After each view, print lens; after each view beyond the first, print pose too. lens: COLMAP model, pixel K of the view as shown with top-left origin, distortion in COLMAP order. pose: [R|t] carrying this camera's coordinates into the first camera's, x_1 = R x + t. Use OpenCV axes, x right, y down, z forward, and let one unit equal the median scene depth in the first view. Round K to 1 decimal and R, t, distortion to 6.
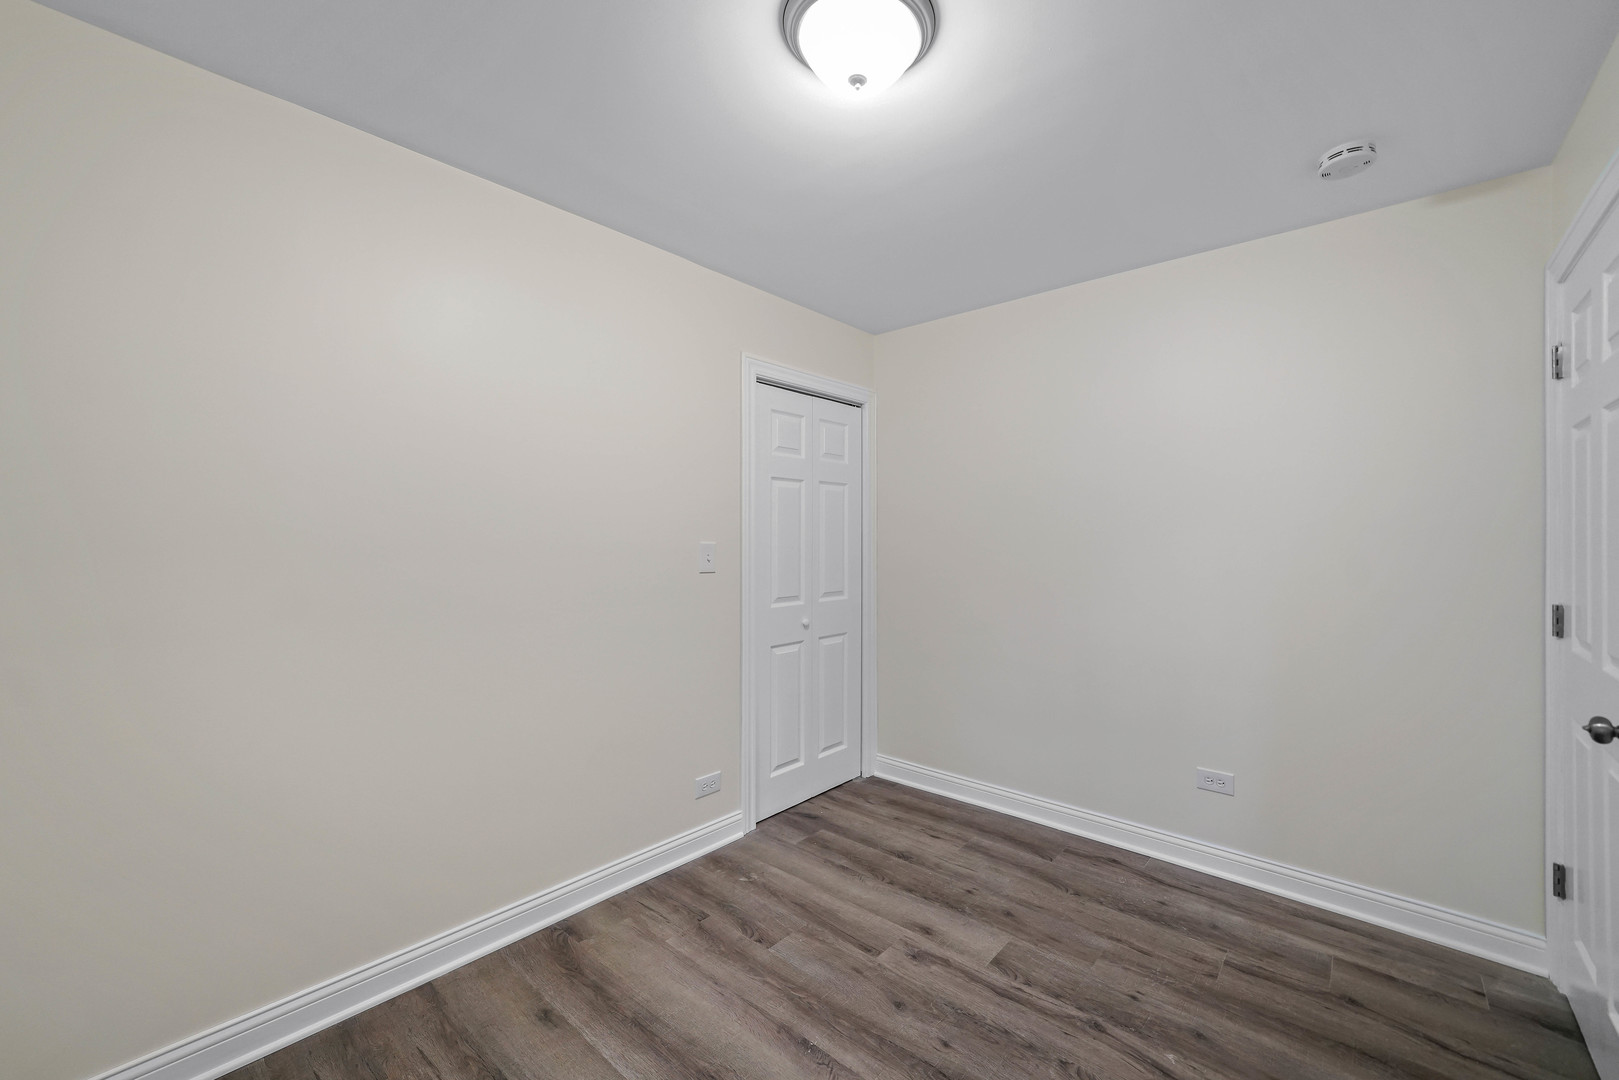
lens RADIAL K [[575.9, 0, 797.9], [0, 575.9, 530.0], [0, 0, 1]] dist [-0.018341, 0.003971]
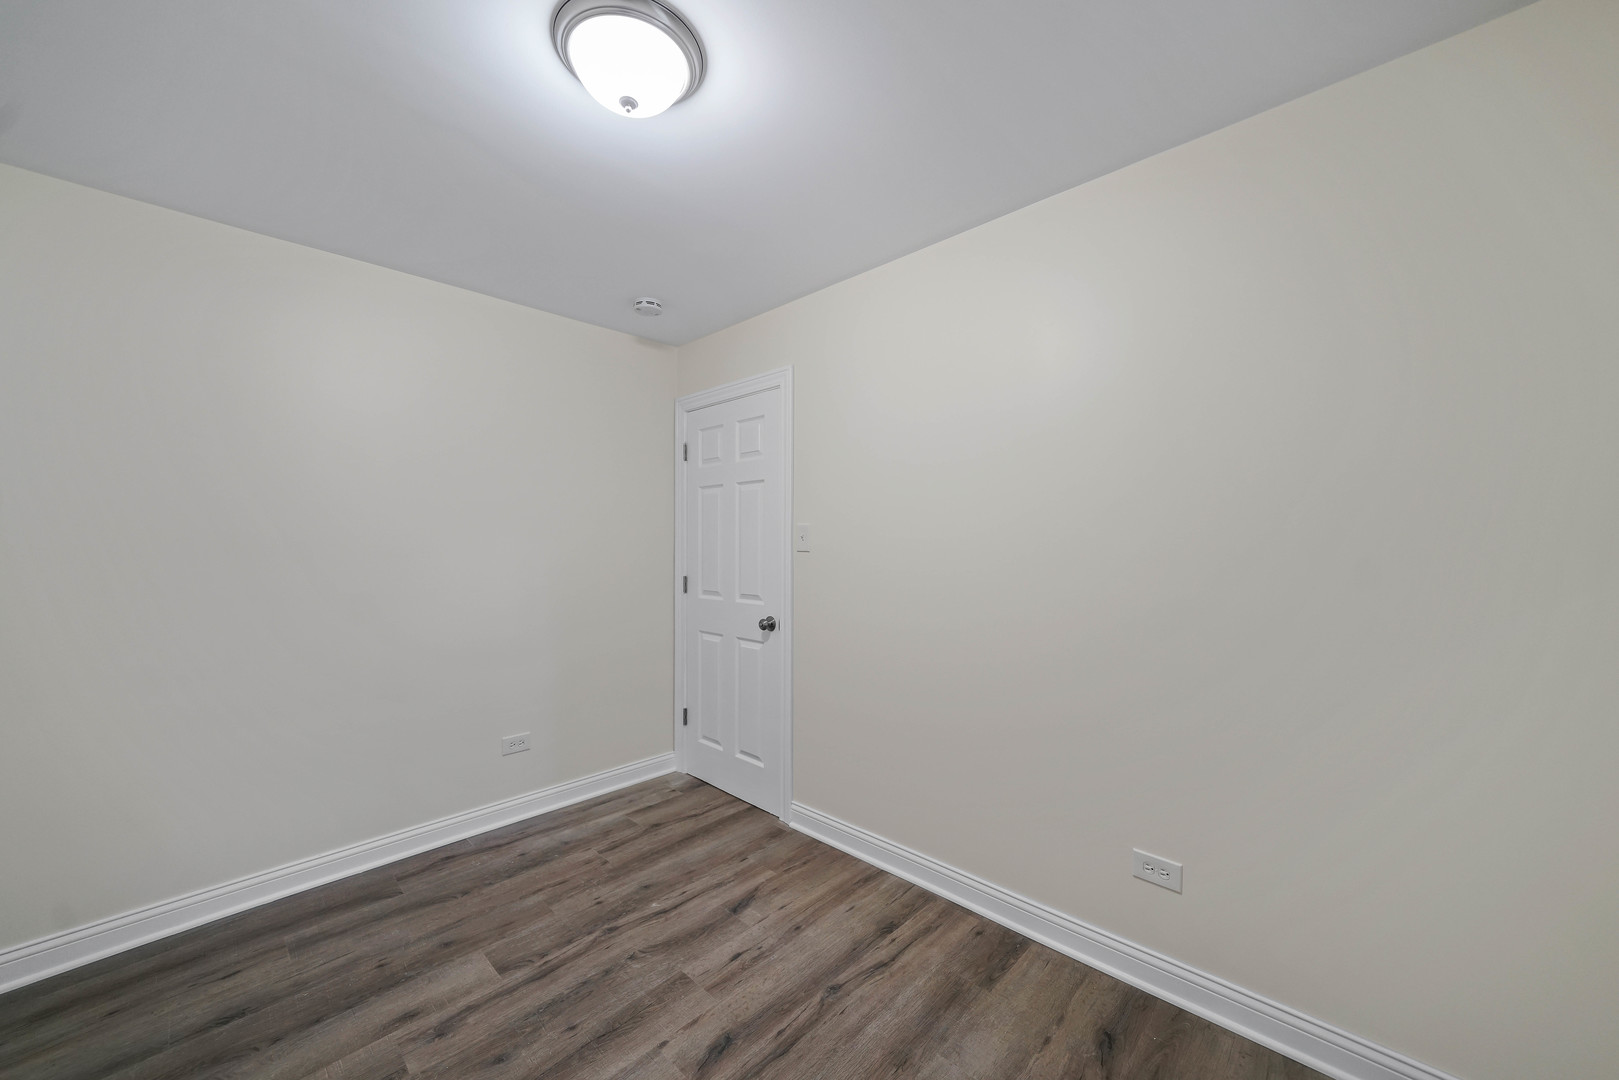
lens RADIAL K [[575.9, 0, 797.9], [0, 575.9, 530.0], [0, 0, 1]] dist [-0.018341, 0.003971]
pose [[0.128148, 0.011392, 0.991690, -0.537828], [0.000590, 0.999933, -0.011563, 0.001507], [-0.991755, 0.002067, 0.128133, 0.332443]]
